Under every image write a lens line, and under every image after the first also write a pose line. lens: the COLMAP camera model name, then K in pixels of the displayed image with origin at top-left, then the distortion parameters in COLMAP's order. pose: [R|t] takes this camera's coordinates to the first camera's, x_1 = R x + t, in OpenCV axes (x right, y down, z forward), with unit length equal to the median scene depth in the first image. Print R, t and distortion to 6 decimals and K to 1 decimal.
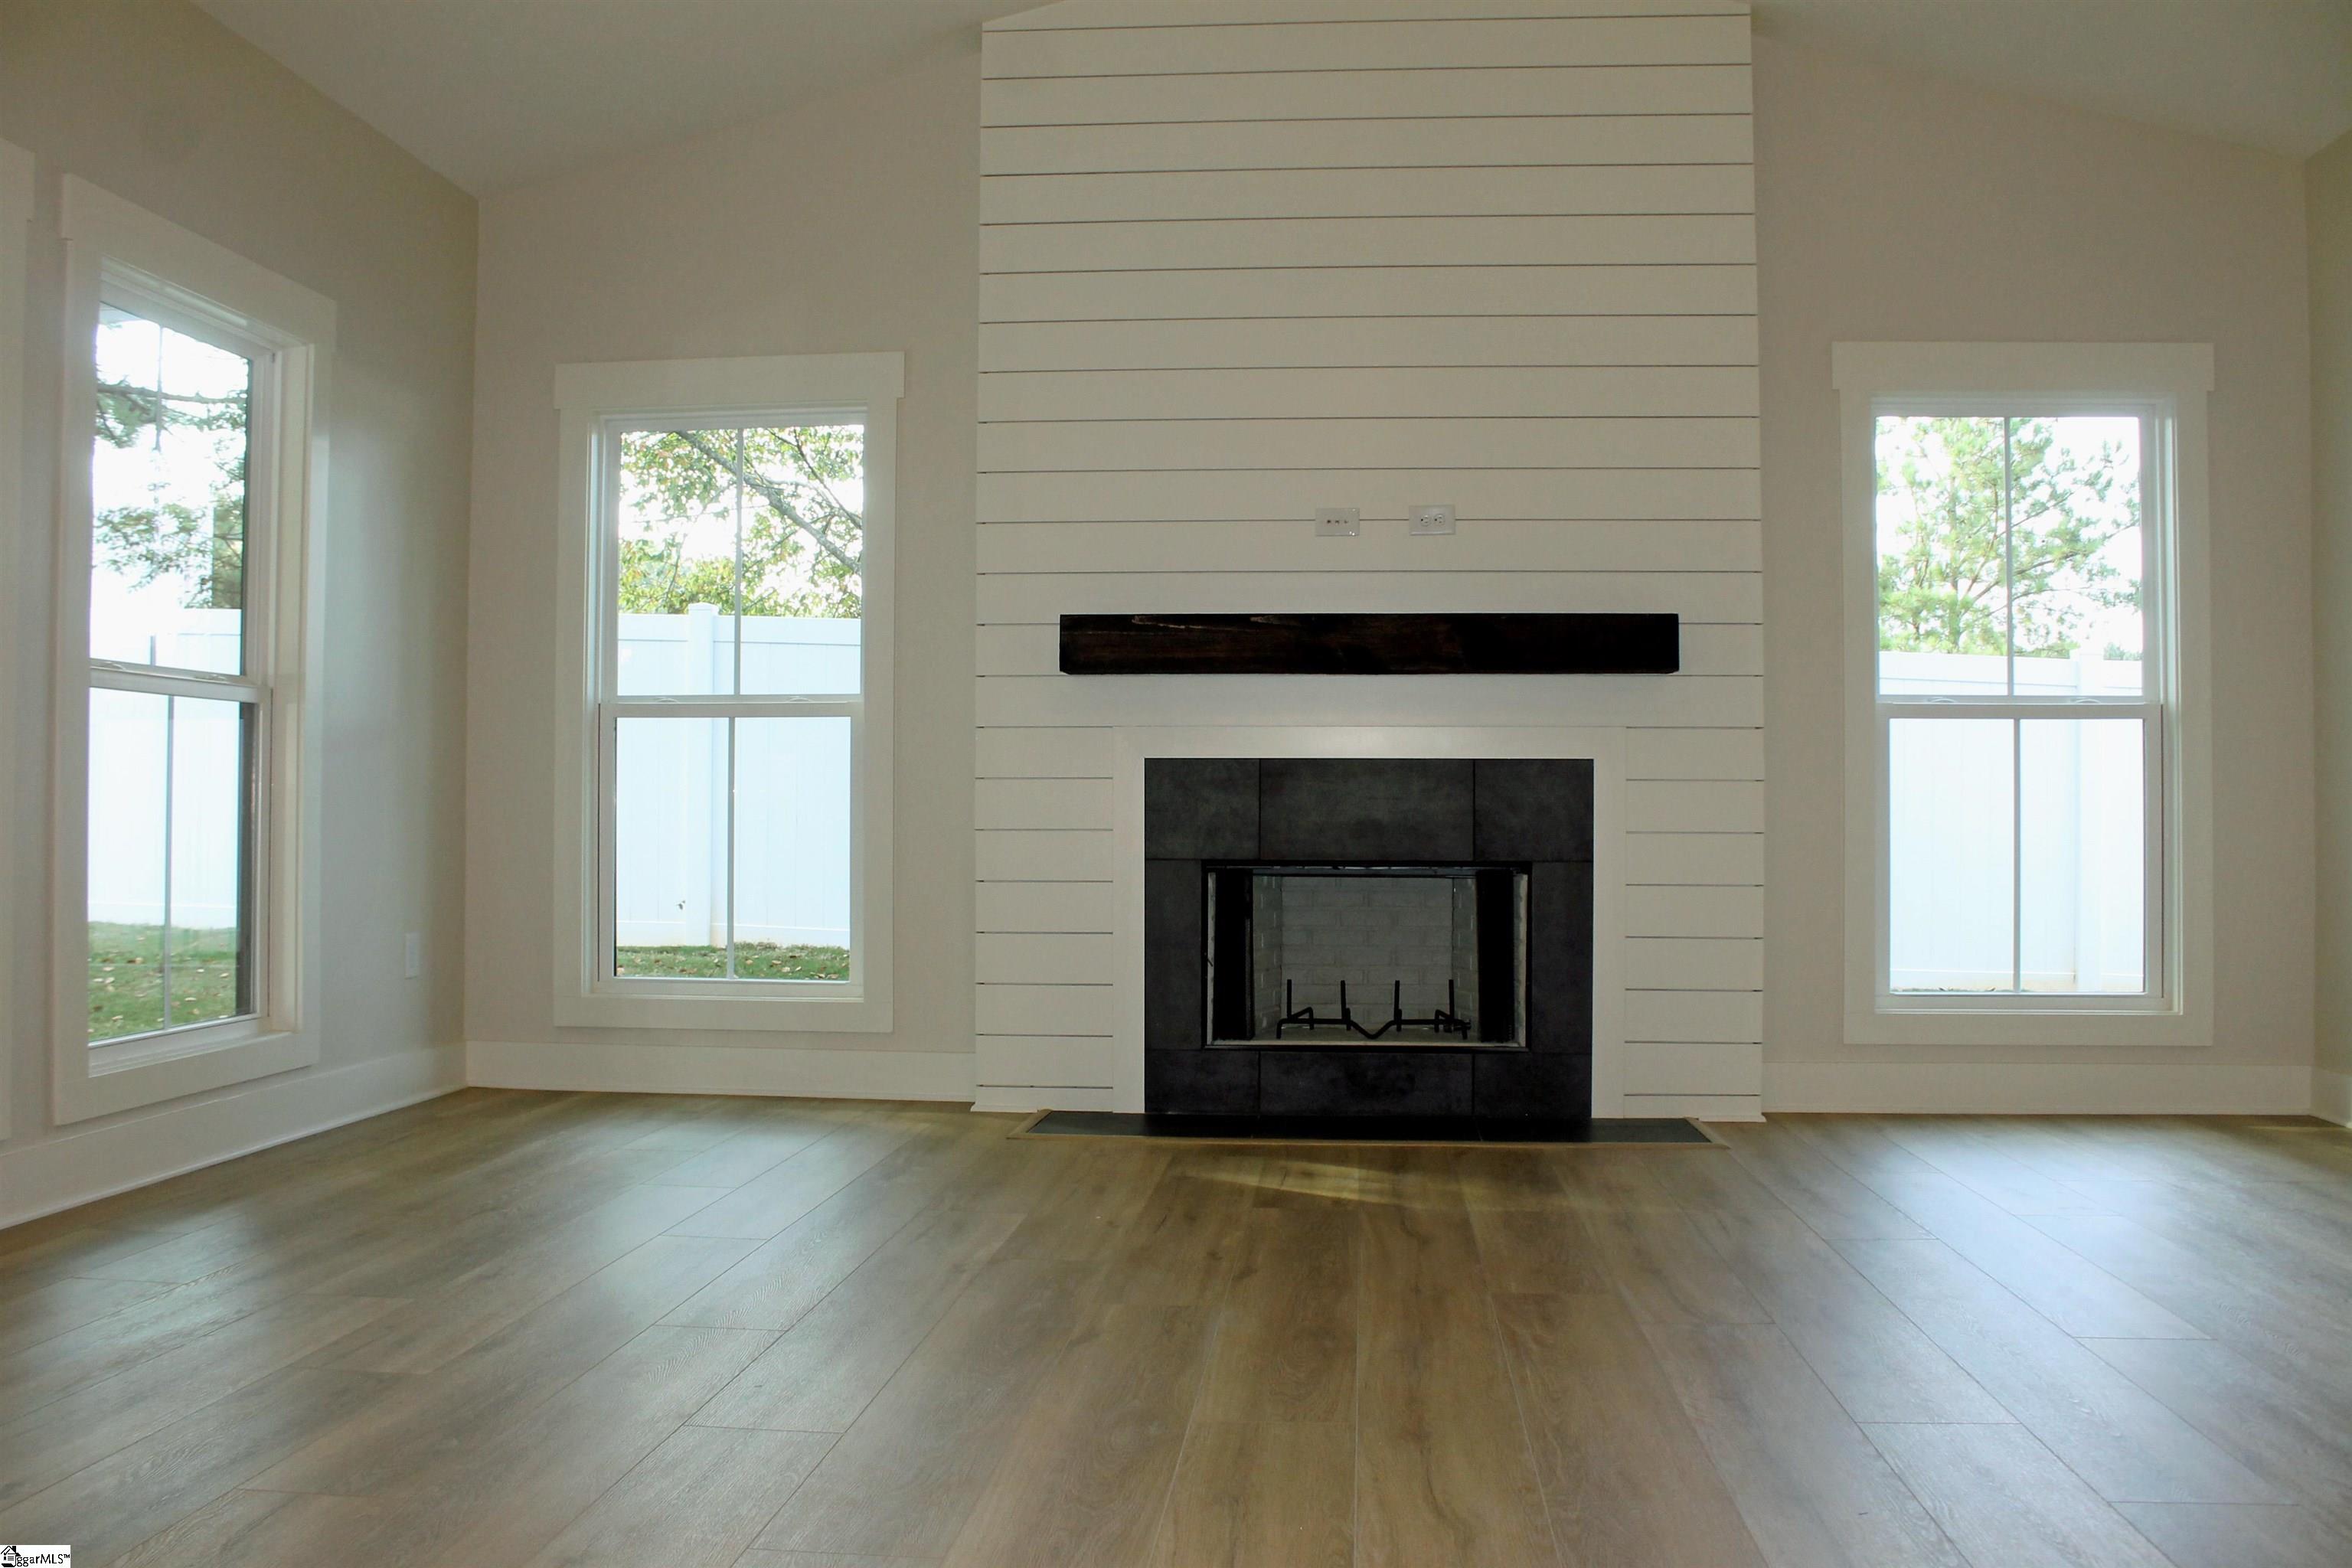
lens RADIAL K [[2091.1, 0, 1176.0], [0, 2091.1, 784.0], [0, 0, 1]] dist [-0.060462, 0.000148]
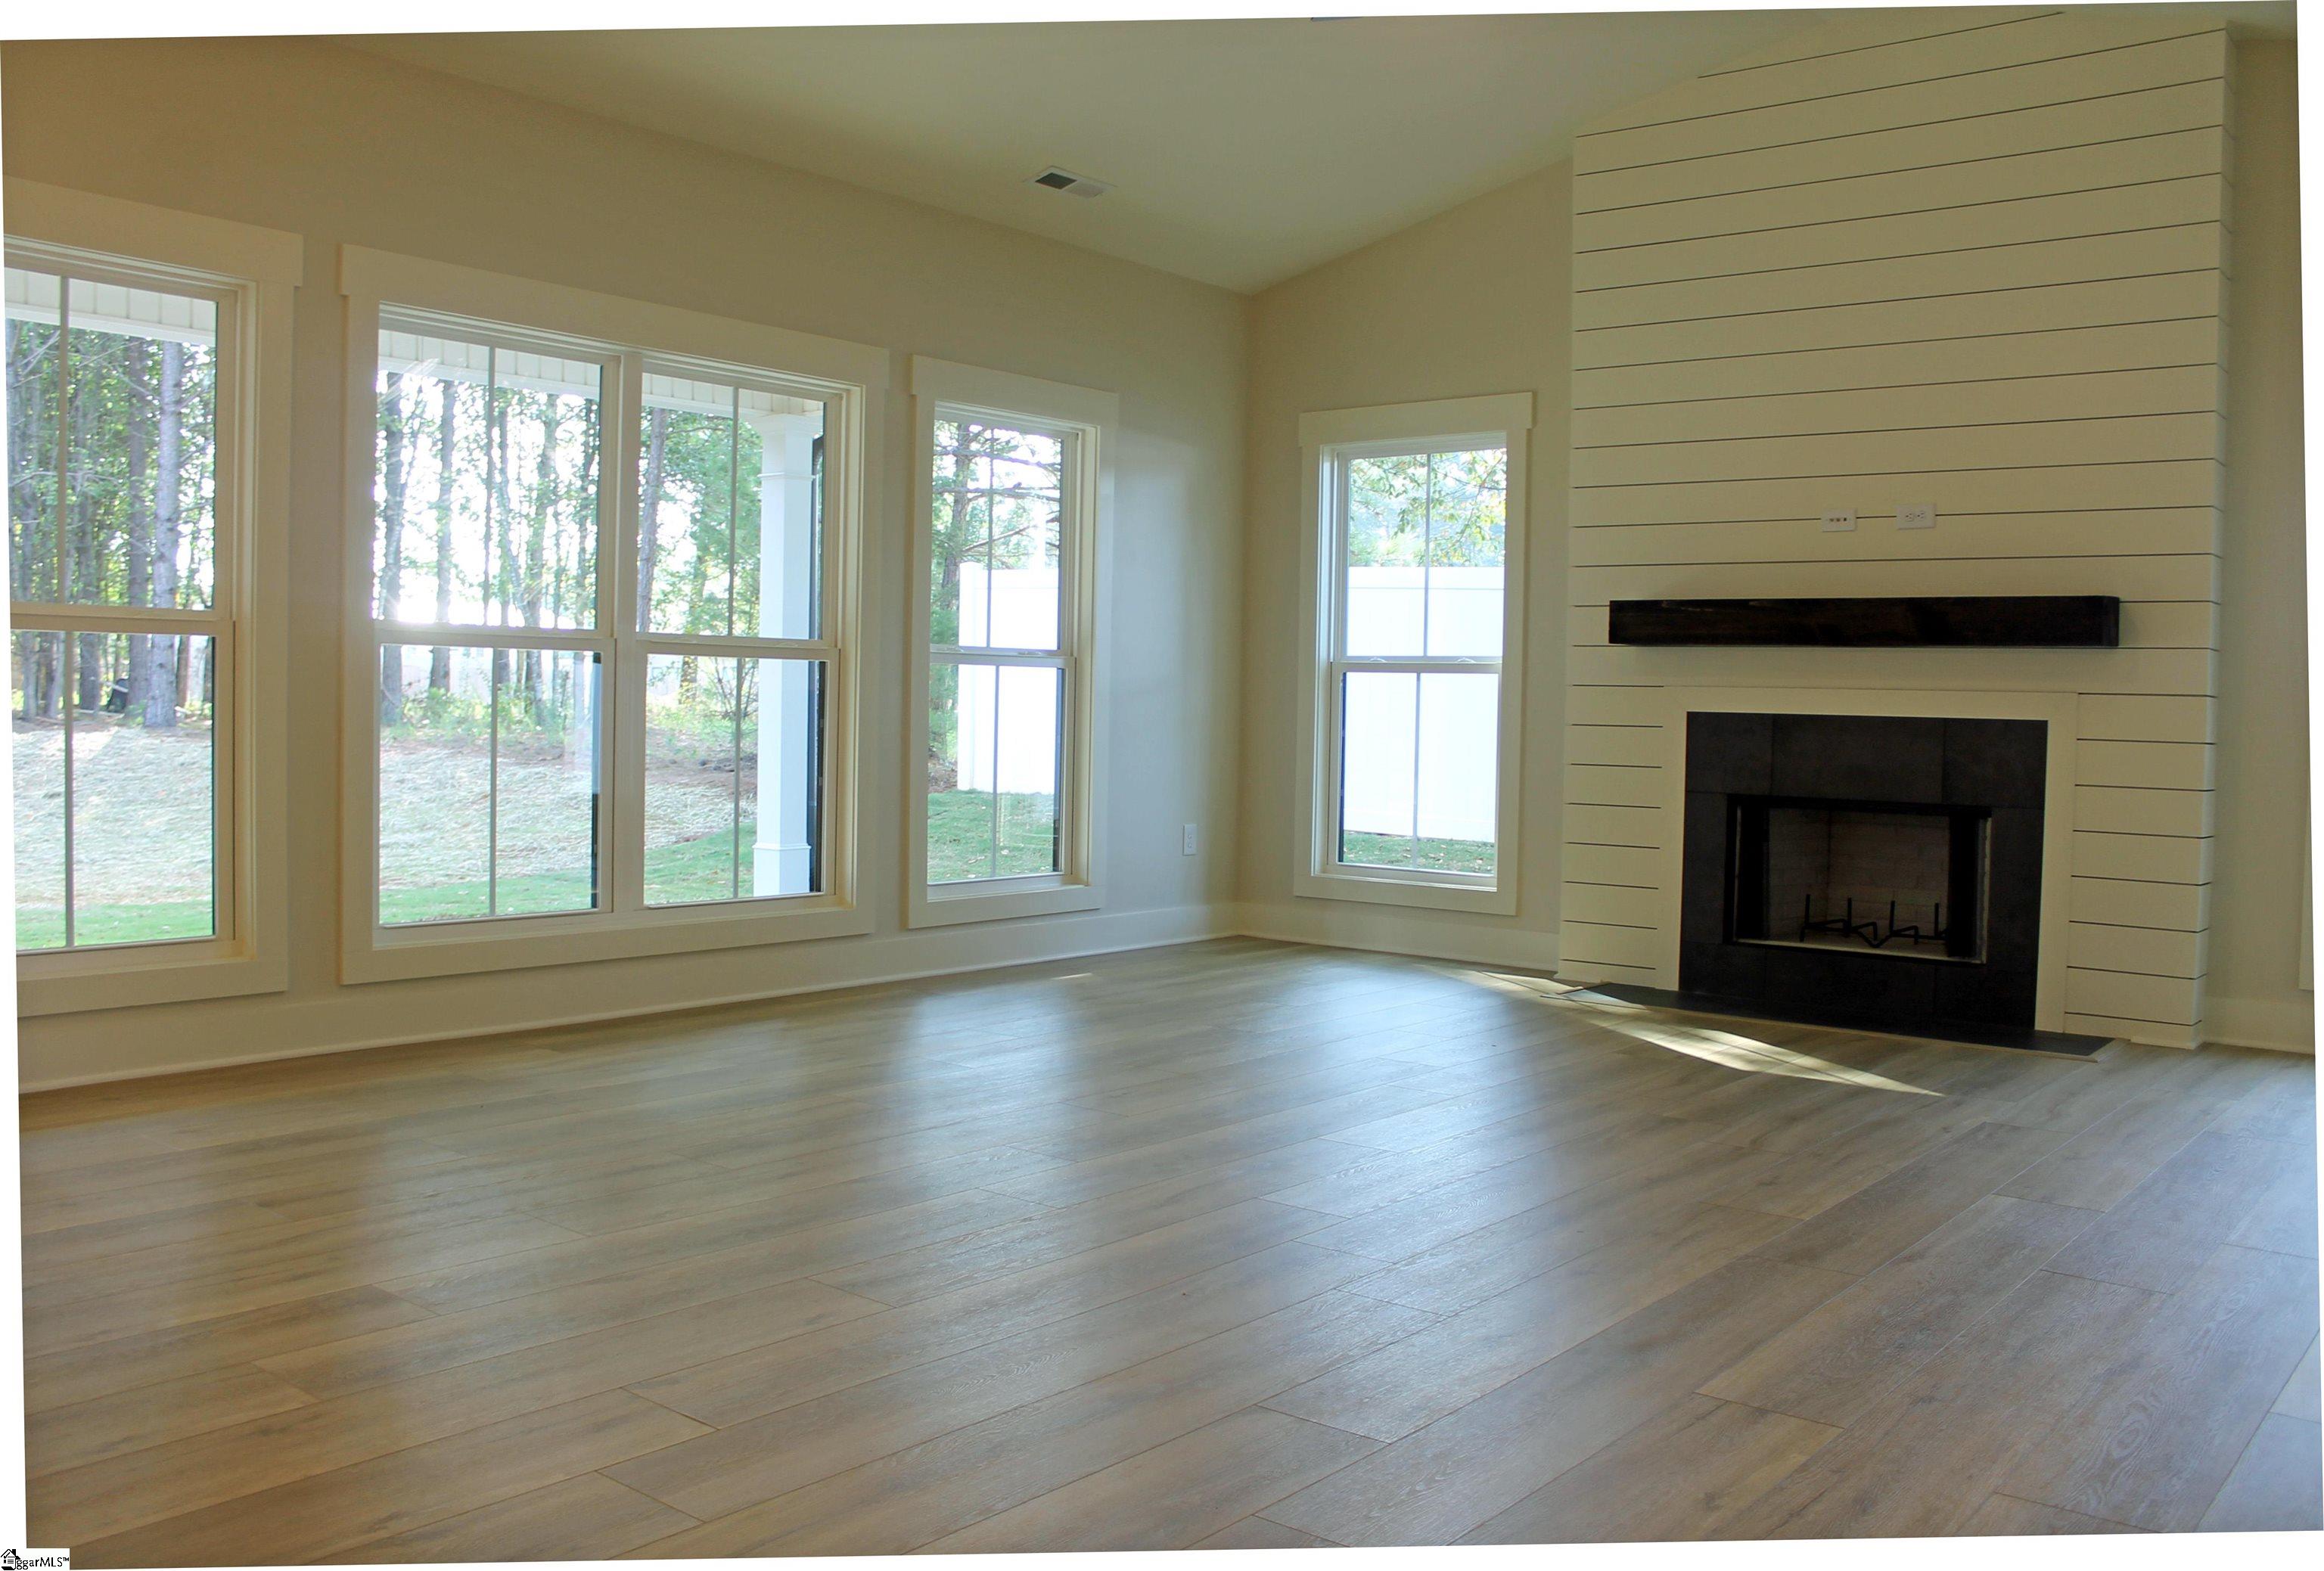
lens RADIAL K [[2114.5, 0, 1162.0], [0, 2114.5, 785.5], [0, 0, 1]] dist [-0.004314, -0.003217]
pose [[0.838862, 0.037040, -0.543082, 0.416427], [-0.010573, 0.998603, 0.051776, -0.030867], [0.544241, -0.037691, 0.838082, -0.242563]]
